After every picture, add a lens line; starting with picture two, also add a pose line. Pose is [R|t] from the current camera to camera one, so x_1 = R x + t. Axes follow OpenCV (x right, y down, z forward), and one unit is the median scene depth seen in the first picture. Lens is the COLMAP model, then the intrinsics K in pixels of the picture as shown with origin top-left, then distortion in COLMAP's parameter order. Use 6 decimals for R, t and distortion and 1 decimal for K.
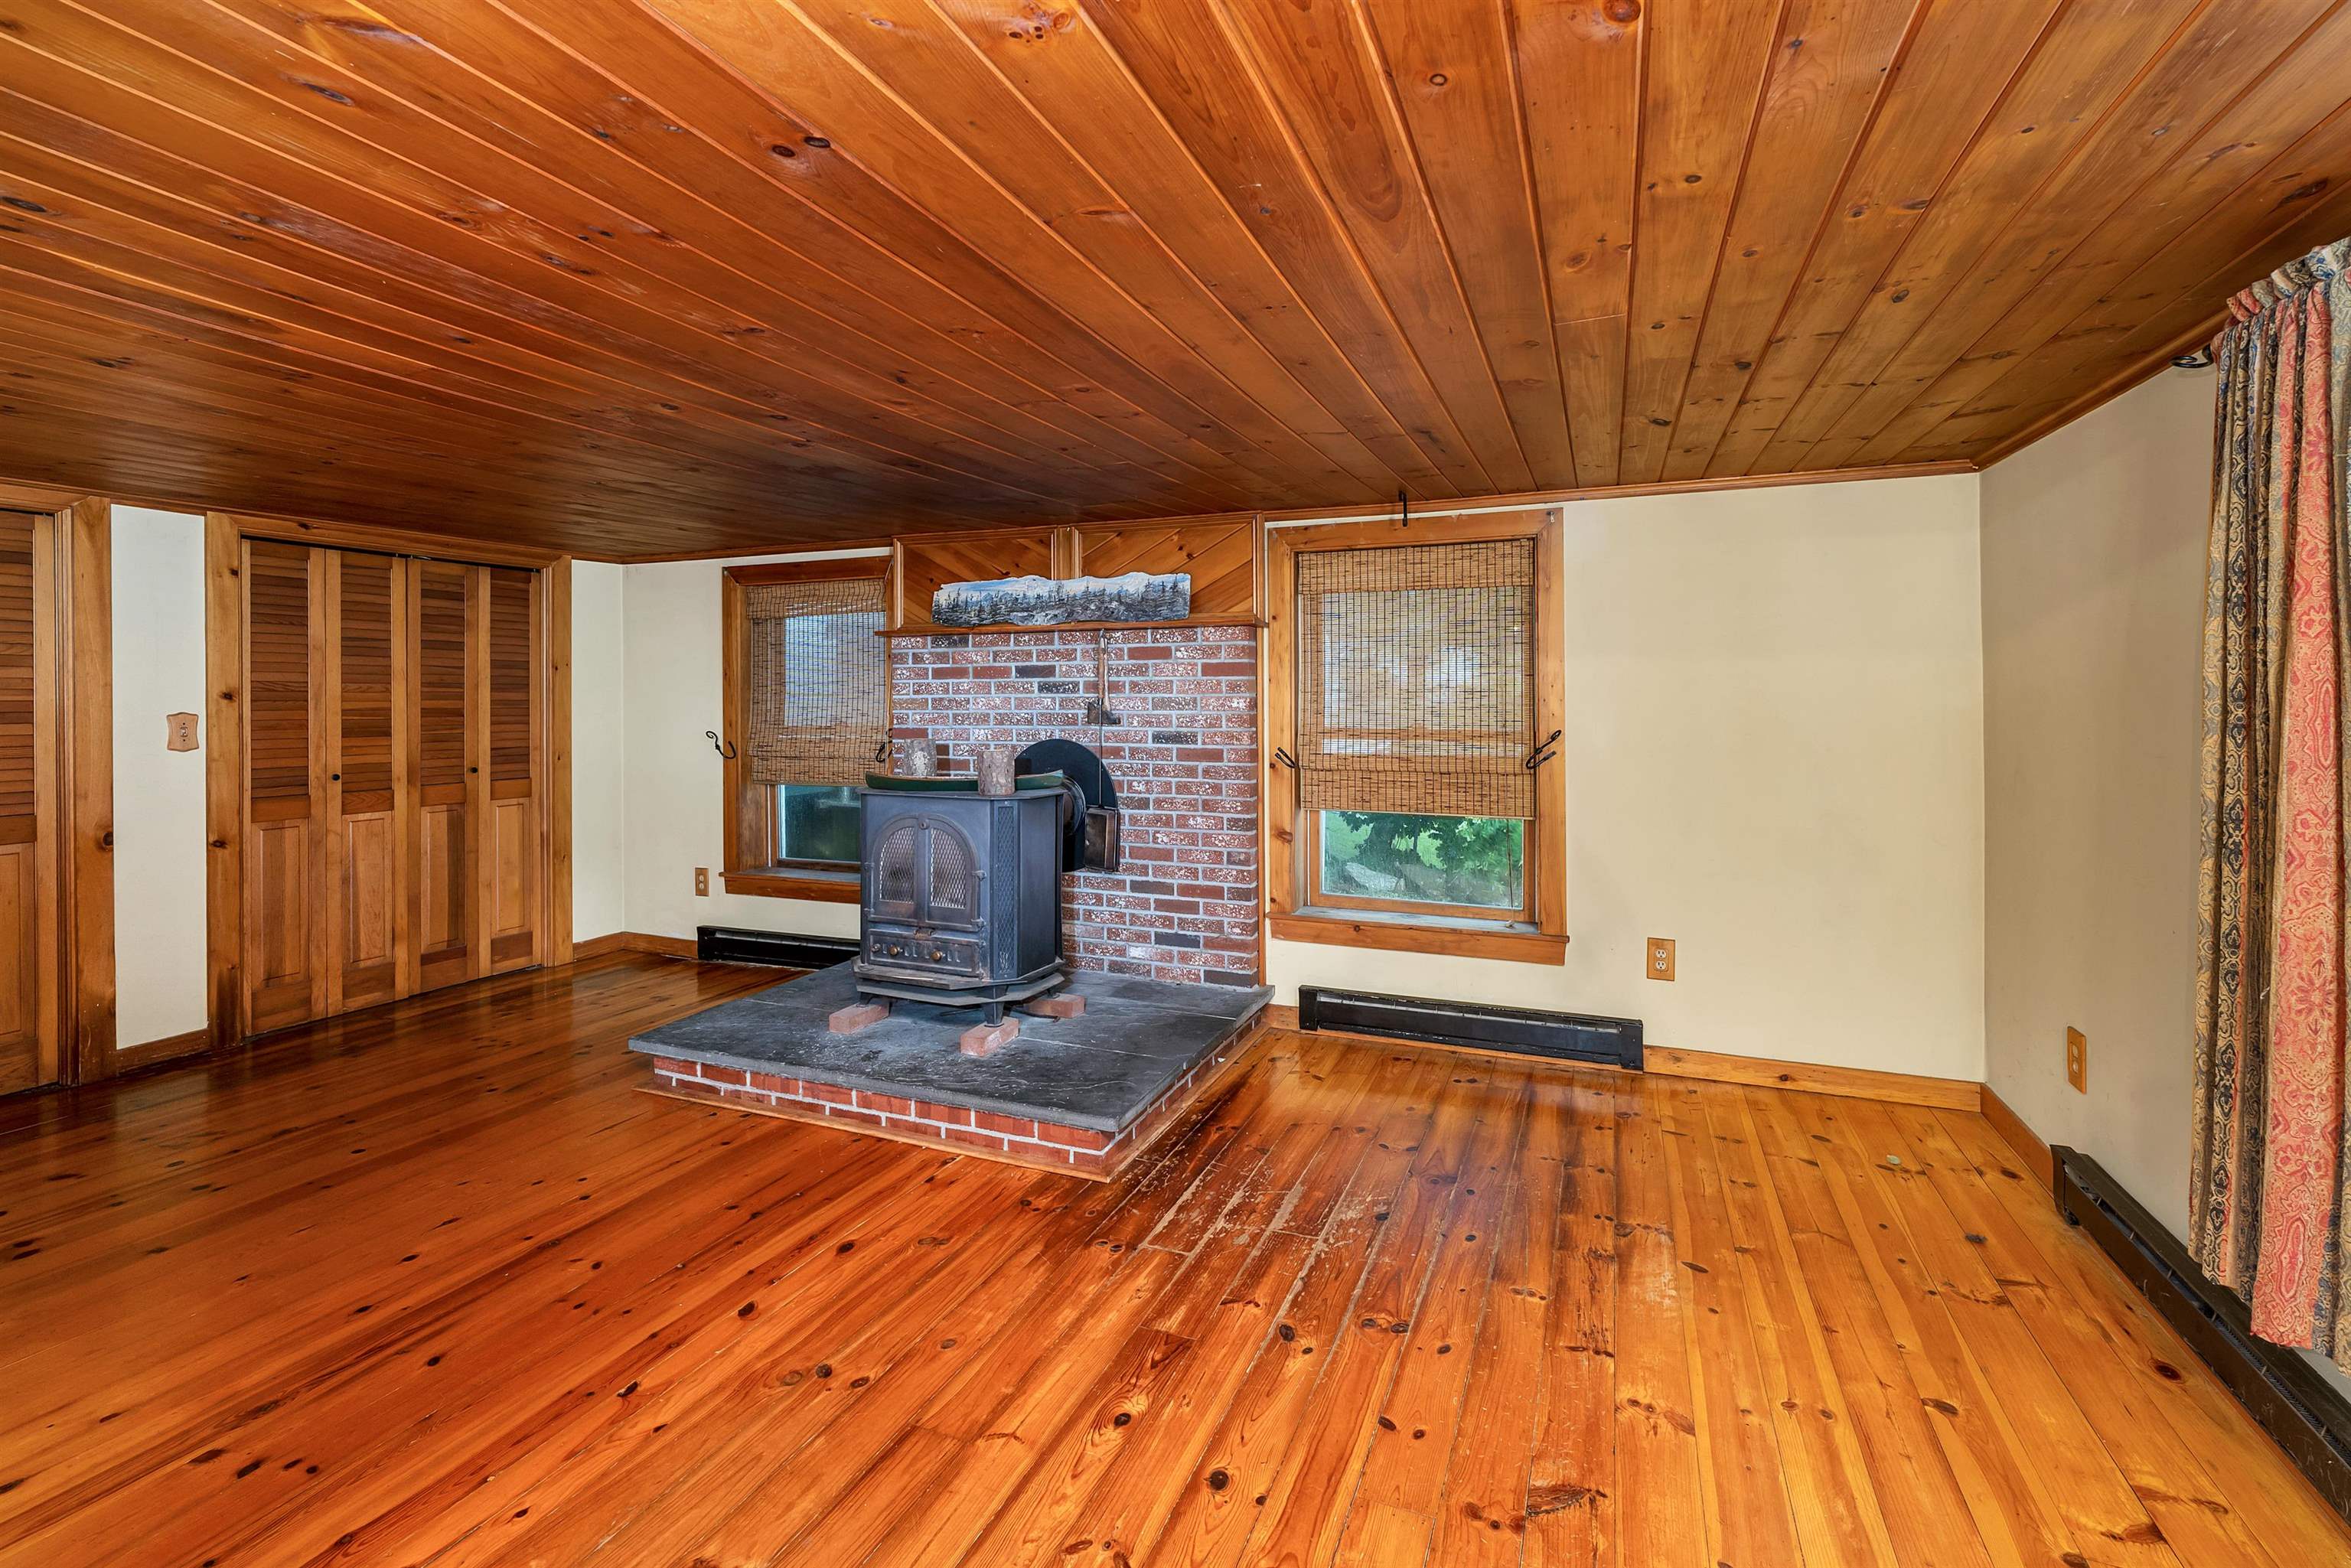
lens RADIAL K [[957.1, 0, 1177.1], [0, 957.1, 780.2], [0, 0, 1]] dist [0.002241, -0.000005]
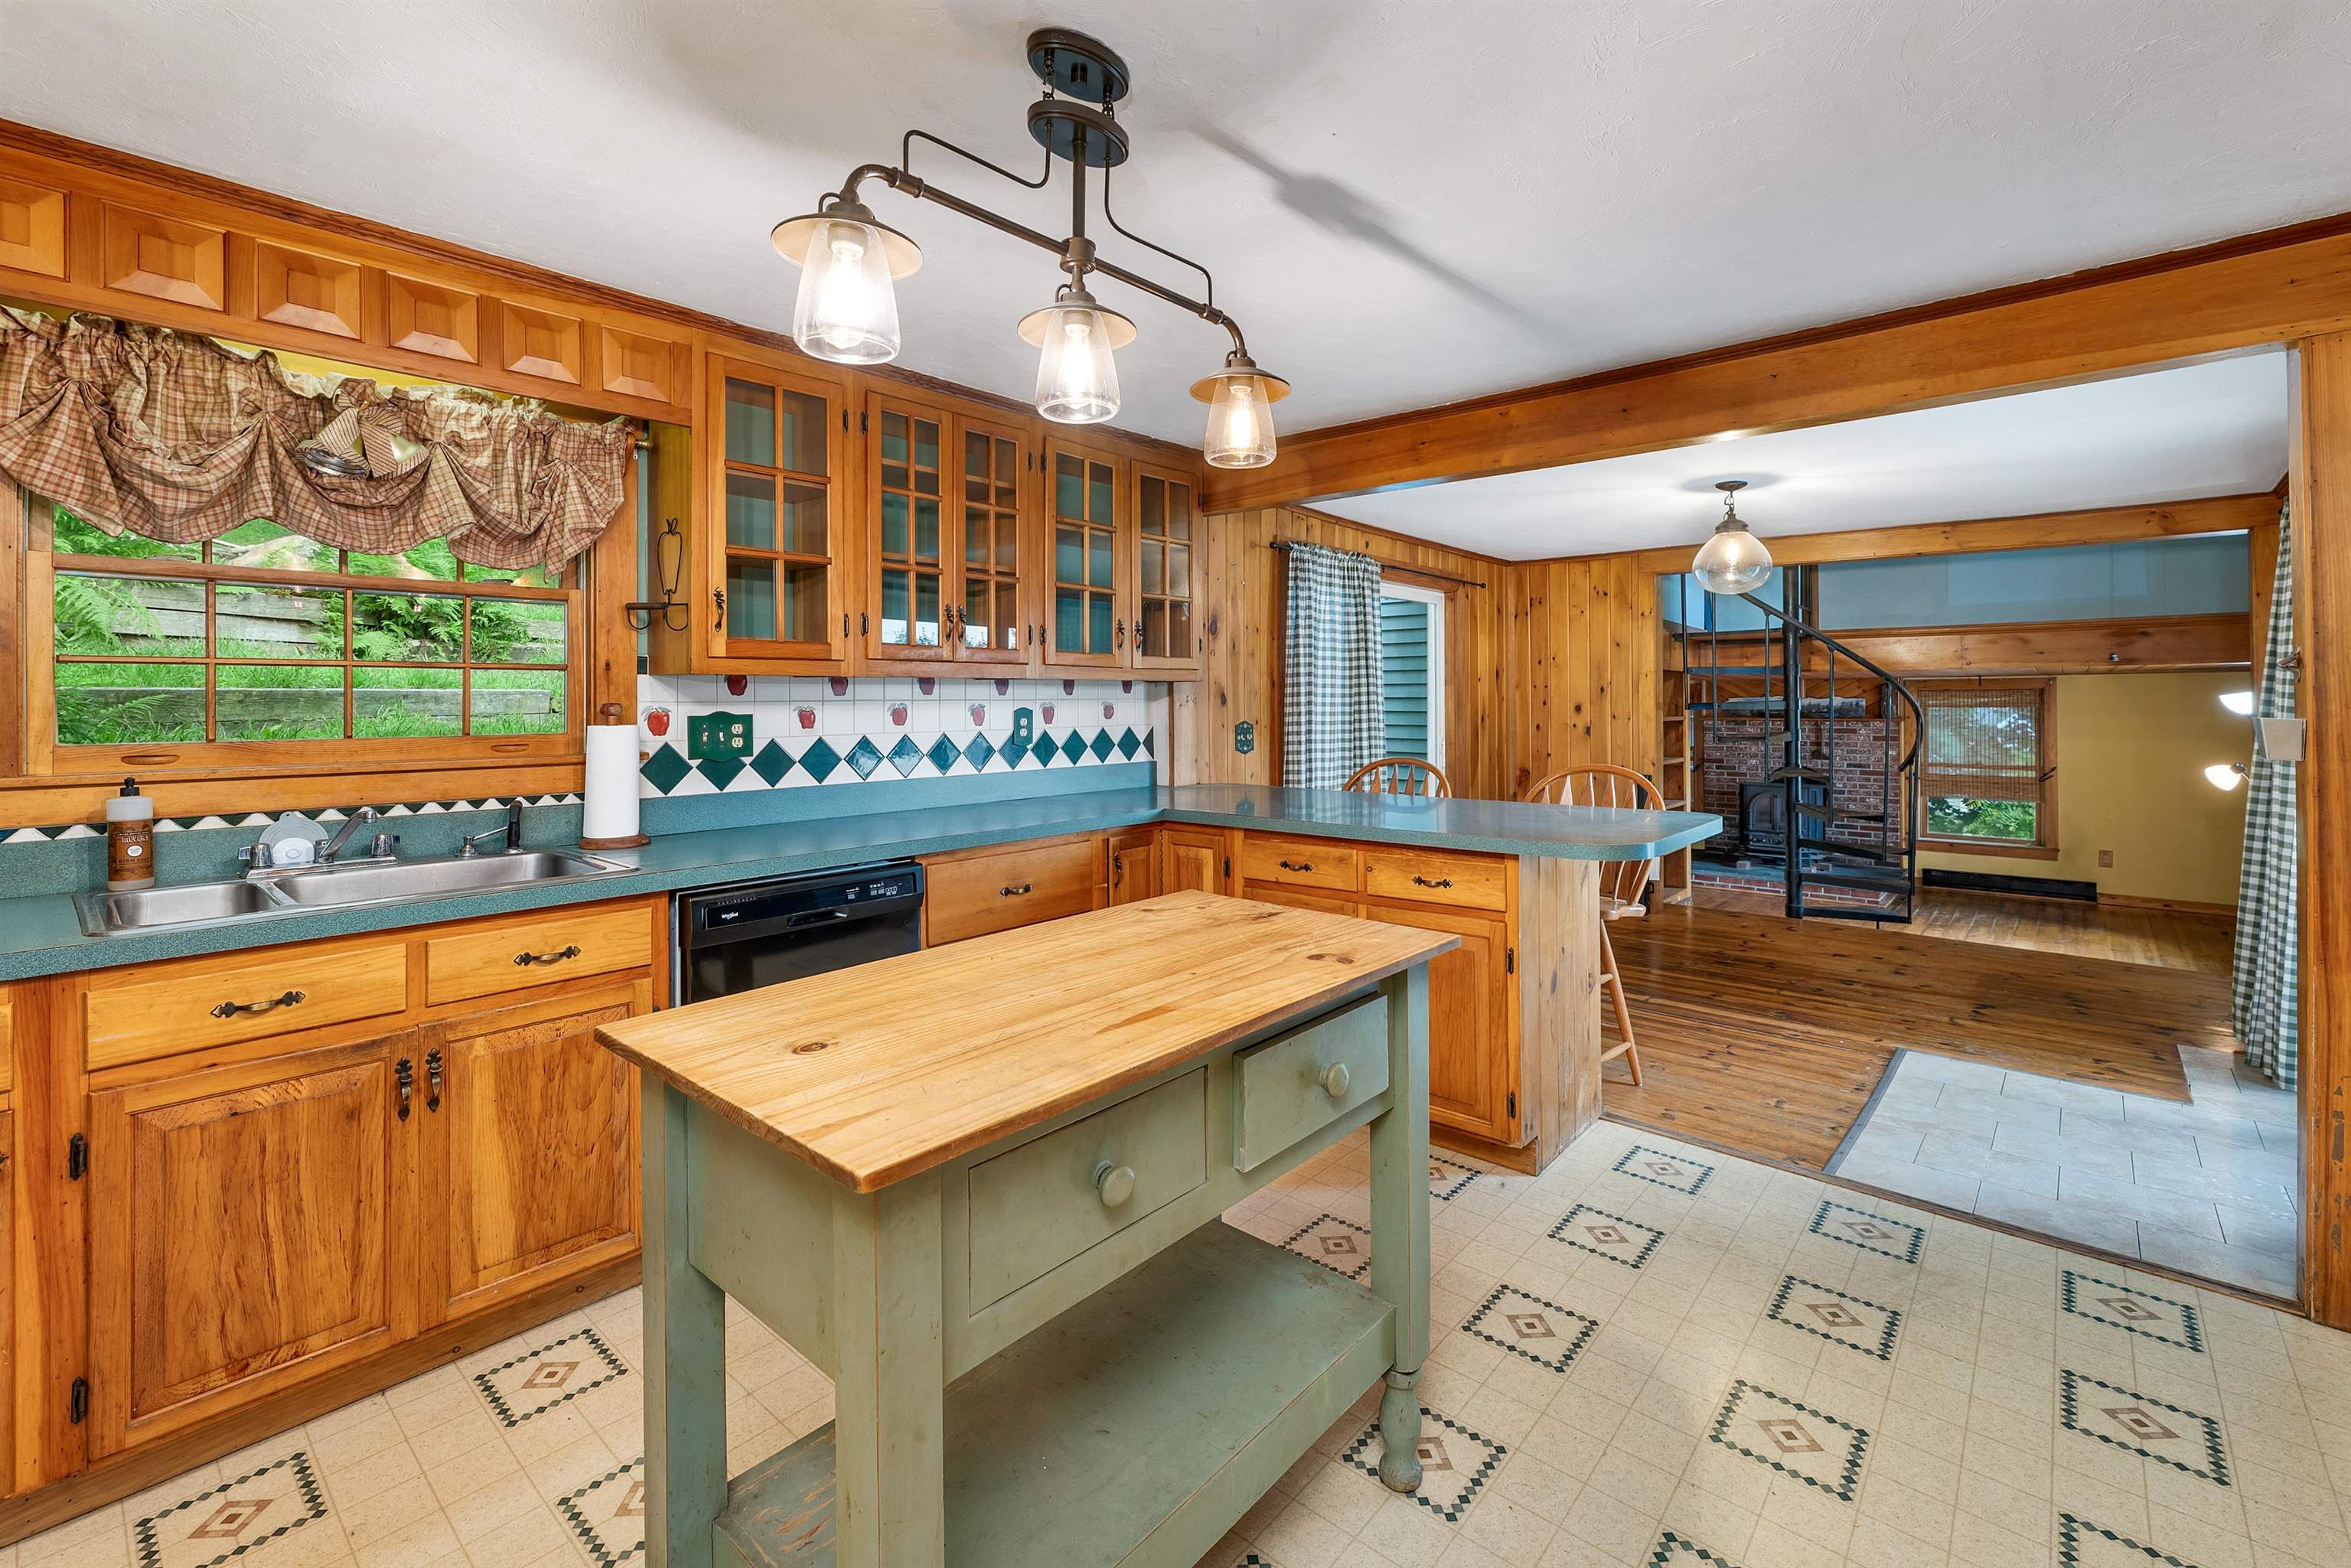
lens RADIAL K [[957.1, 0, 1173.3], [0, 957.1, 770.0], [0, 0, 1]] dist [0.002241, -0.000005]
pose [[0.948492, 0.019247, -0.316215, -0.911453], [-0.023386, 0.999683, -0.009298, 0.031101], [0.315936, 0.016214, 0.948642, -1.925328]]
